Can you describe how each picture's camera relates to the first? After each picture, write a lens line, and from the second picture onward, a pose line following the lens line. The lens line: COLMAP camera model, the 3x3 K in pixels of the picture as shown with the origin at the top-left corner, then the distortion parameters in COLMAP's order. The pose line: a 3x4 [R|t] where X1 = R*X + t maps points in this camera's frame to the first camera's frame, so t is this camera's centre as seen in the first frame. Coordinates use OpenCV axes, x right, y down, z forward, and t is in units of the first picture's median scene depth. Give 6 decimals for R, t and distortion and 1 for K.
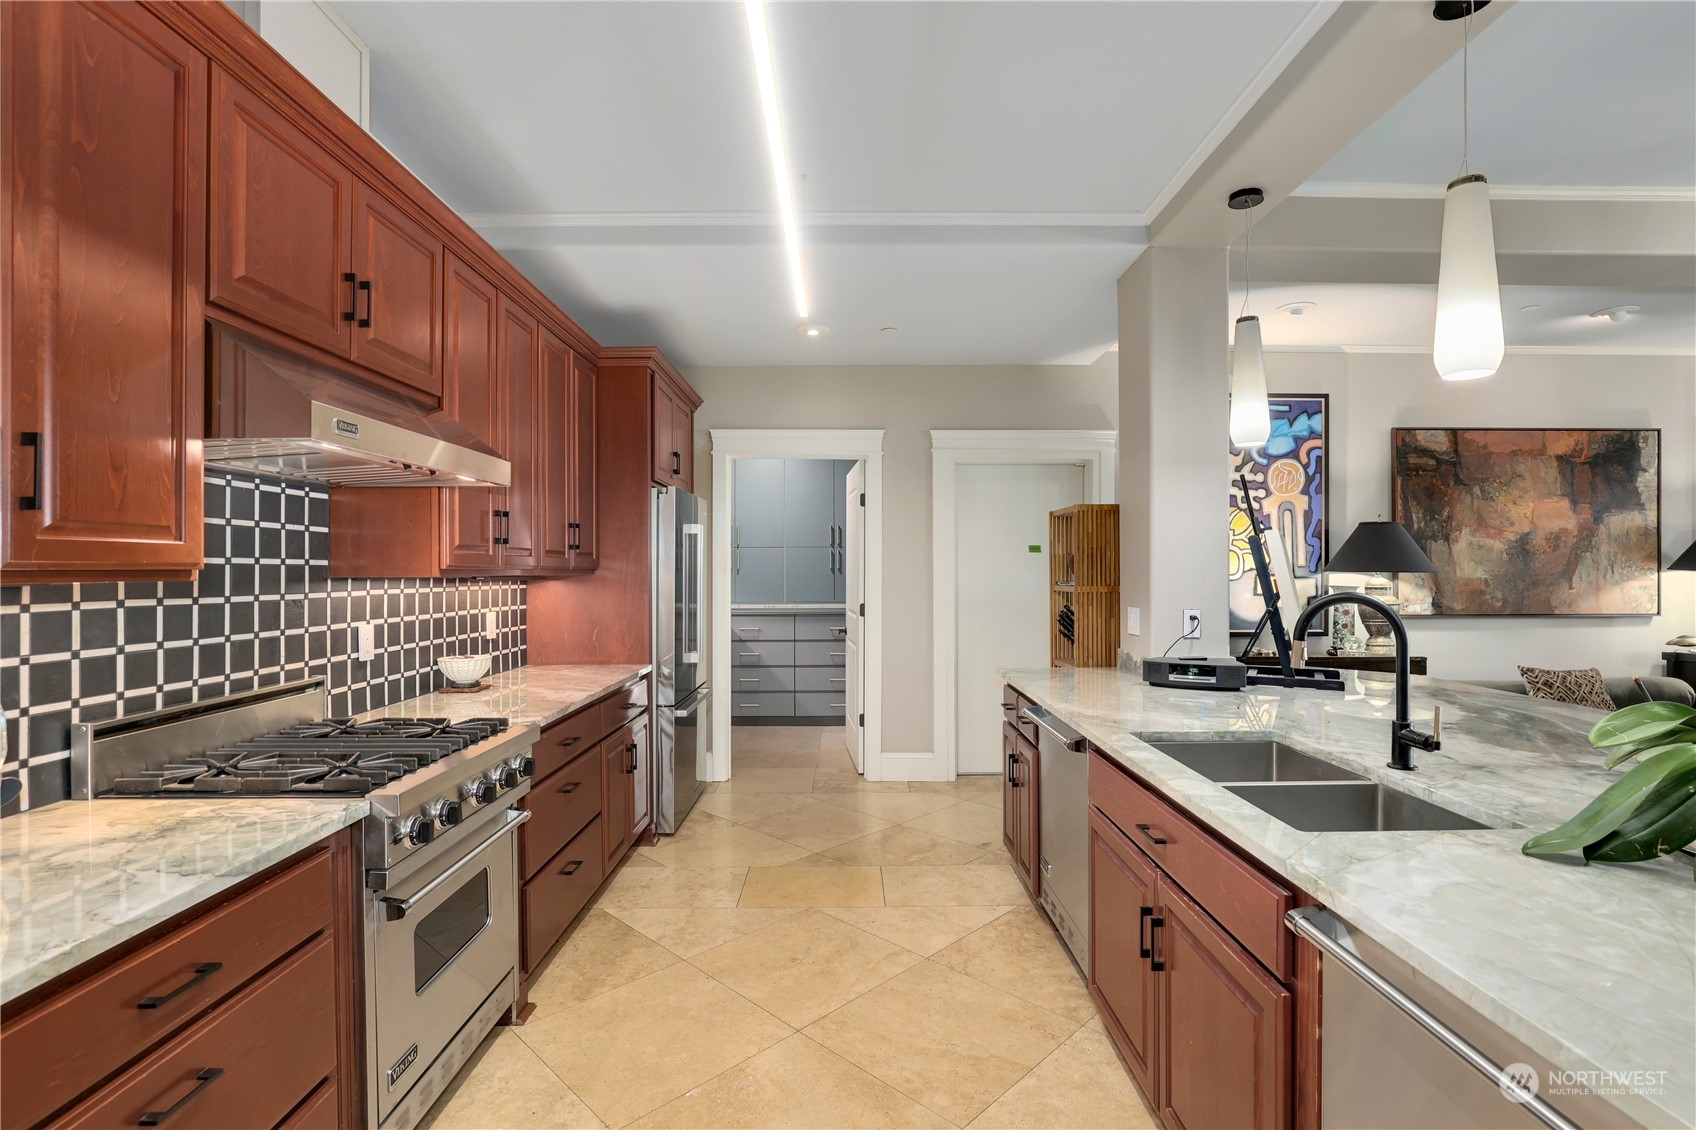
lens RADIAL K [[801.7, 0, 845.9], [0, 801.7, 566.8], [0, 0, 1]] dist [-0.011160, 0.001036]
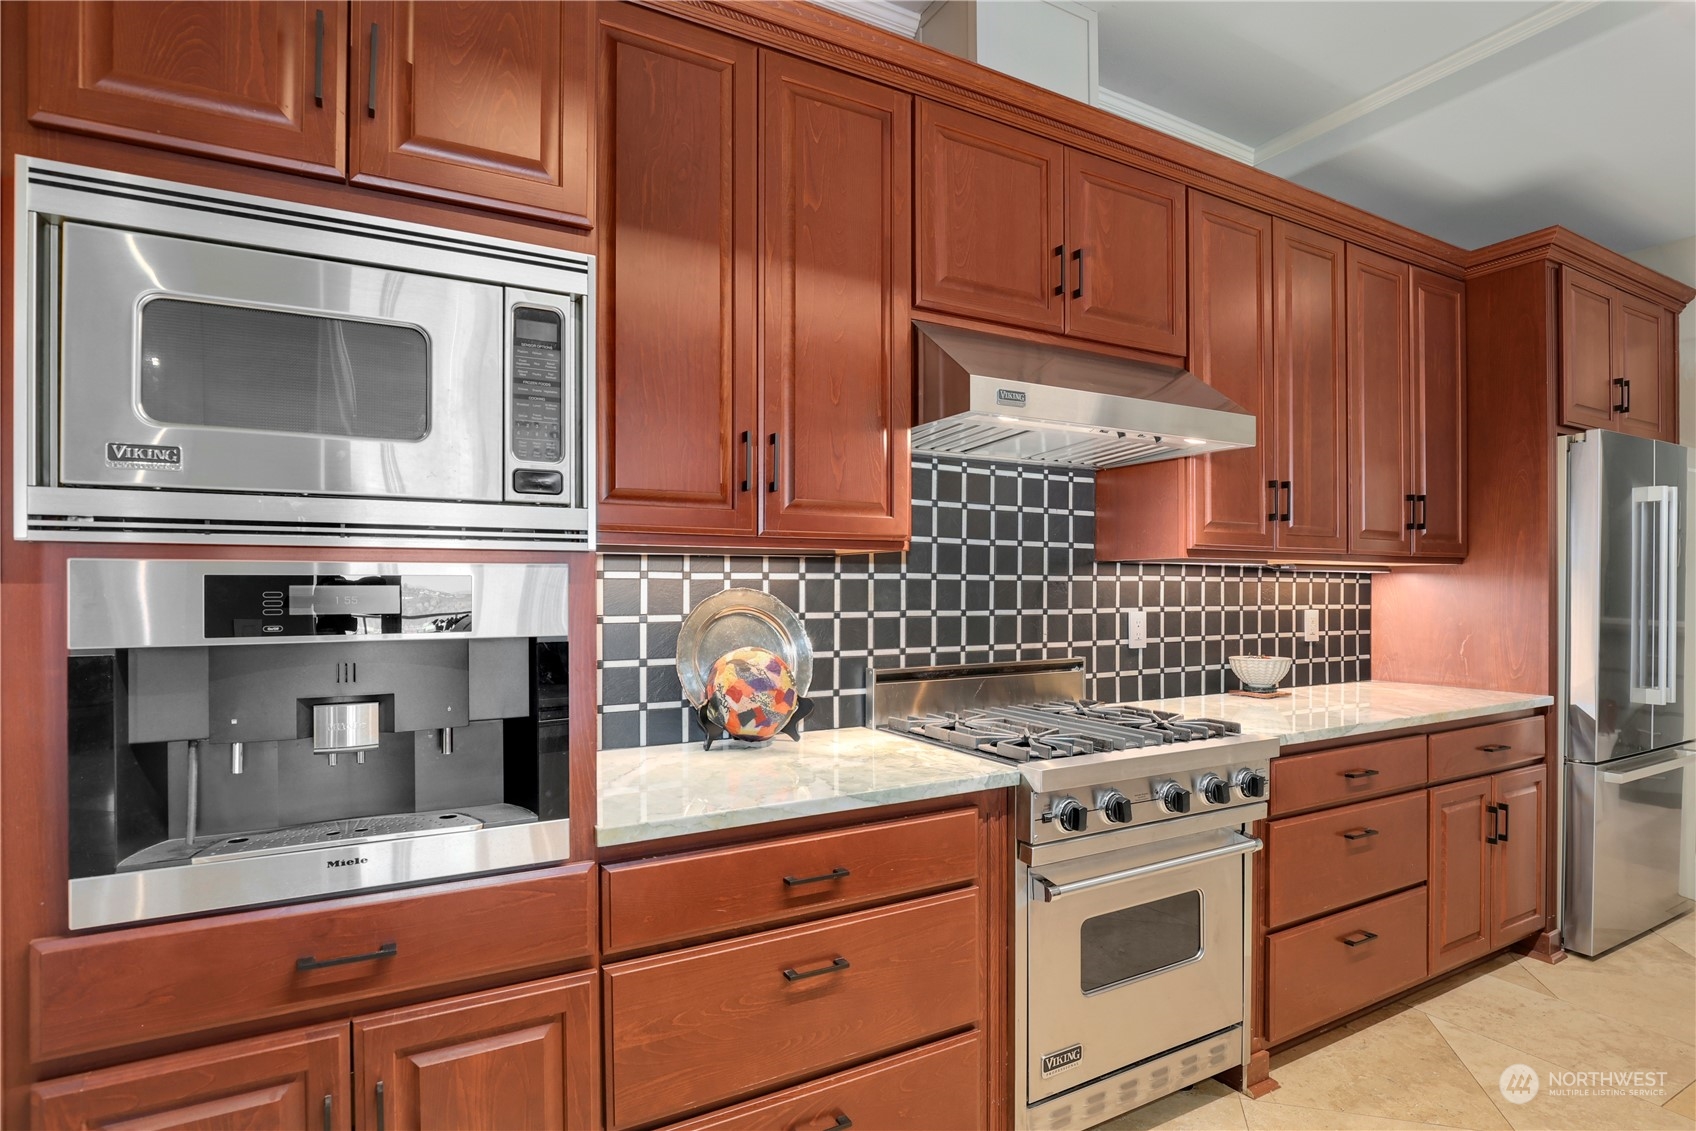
lens RADIAL K [[872.2, 0, 845.7], [0, 872.2, 584.7], [0, 0, 1]] dist [-0.019510, -0.000421]
pose [[0.490304, 0.003432, -0.871544, 0.168317], [-0.000632, 0.999993, 0.003582, 0.042960], [0.871551, -0.001205, 0.490303, 0.206613]]
